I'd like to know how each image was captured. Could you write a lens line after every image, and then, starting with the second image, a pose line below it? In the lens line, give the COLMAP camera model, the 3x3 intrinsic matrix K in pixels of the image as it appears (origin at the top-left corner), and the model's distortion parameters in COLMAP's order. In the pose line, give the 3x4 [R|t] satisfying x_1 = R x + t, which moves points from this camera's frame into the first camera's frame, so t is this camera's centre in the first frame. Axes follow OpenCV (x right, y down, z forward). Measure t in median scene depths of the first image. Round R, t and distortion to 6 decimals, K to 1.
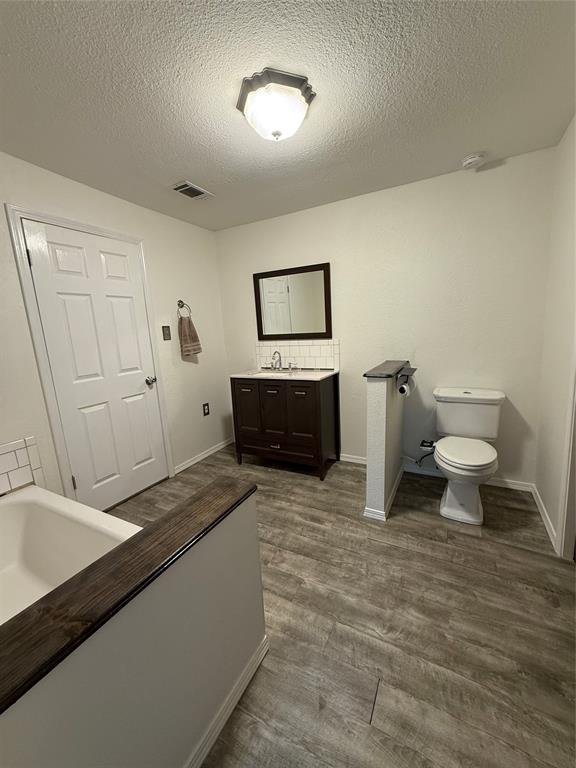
lens RADIAL K [[305.1, 0, 287.0], [0, 305.1, 379.1], [0, 0, 1]] dist [-0.004141, 0.000333]
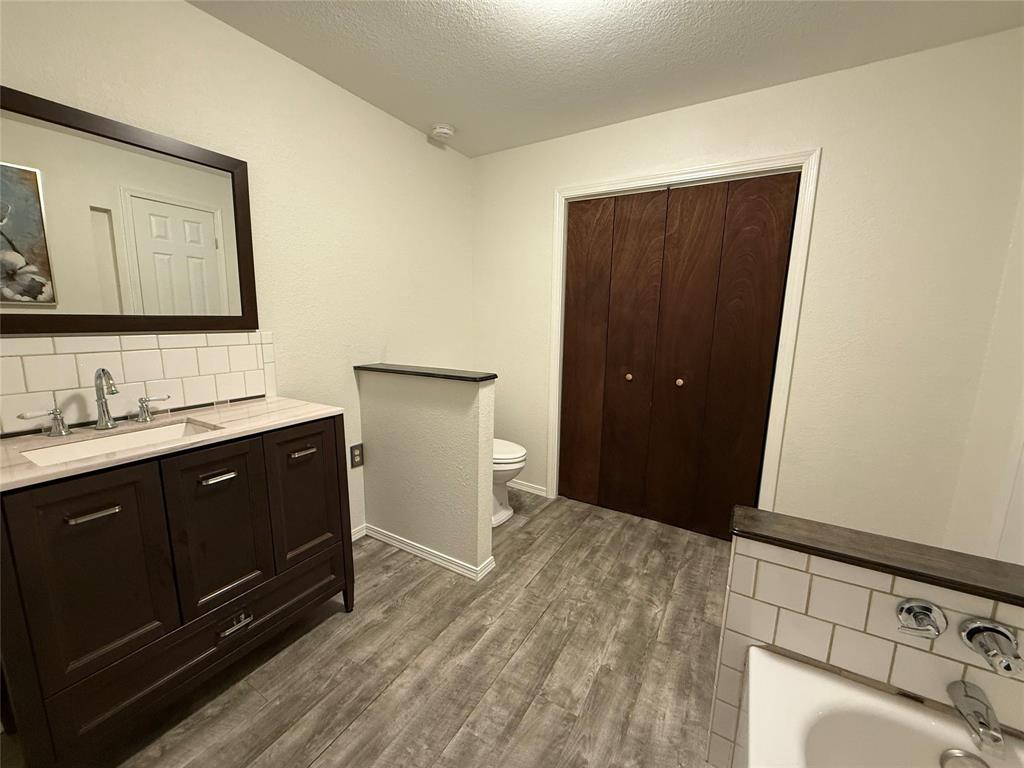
lens RADIAL K [[406.8, 0, 509.7], [0, 406.8, 383.2], [0, 0, 1]] dist [-0.004141, 0.000333]
pose [[0.046684, -0.109658, 0.992872, -0.700857], [0.147247, 0.983853, 0.101739, -0.091890], [-0.987997, 0.141448, 0.062077, 0.916785]]
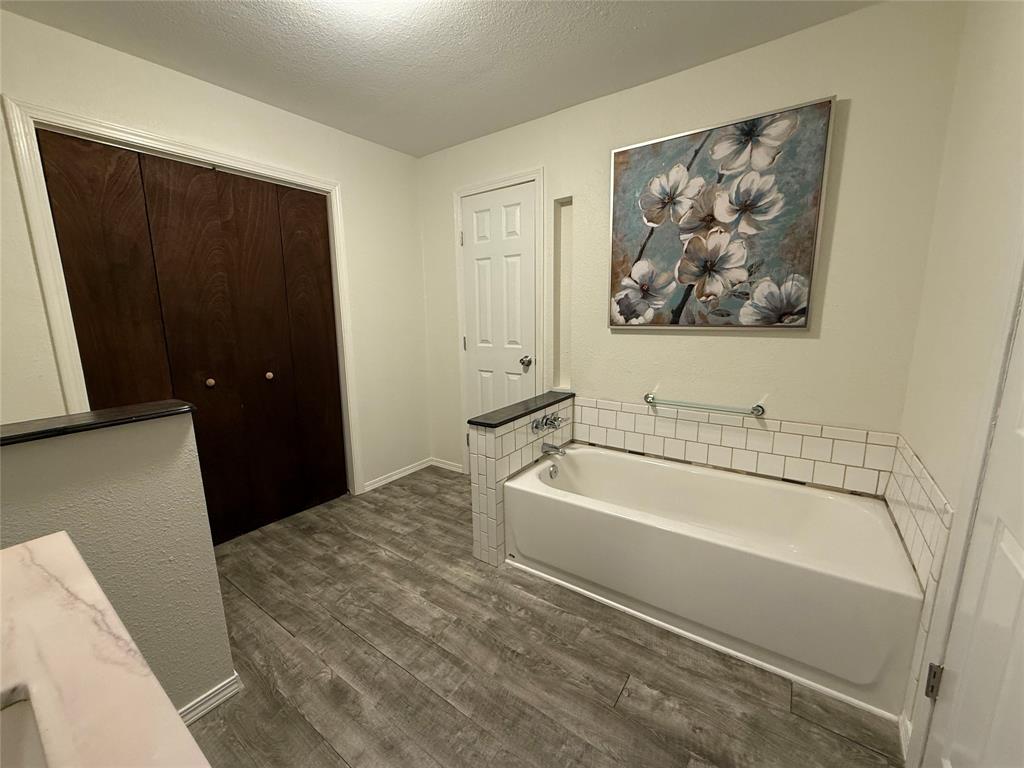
lens RADIAL K [[406.8, 0, 509.7], [0, 406.8, 383.2], [0, 0, 1]] dist [-0.004141, 0.000333]
pose [[-0.989411, 0.044538, 0.138137, -0.324855], [0.088221, 0.940301, 0.328711, -0.217127], [-0.115250, 0.337417, -0.934274, 1.584899]]
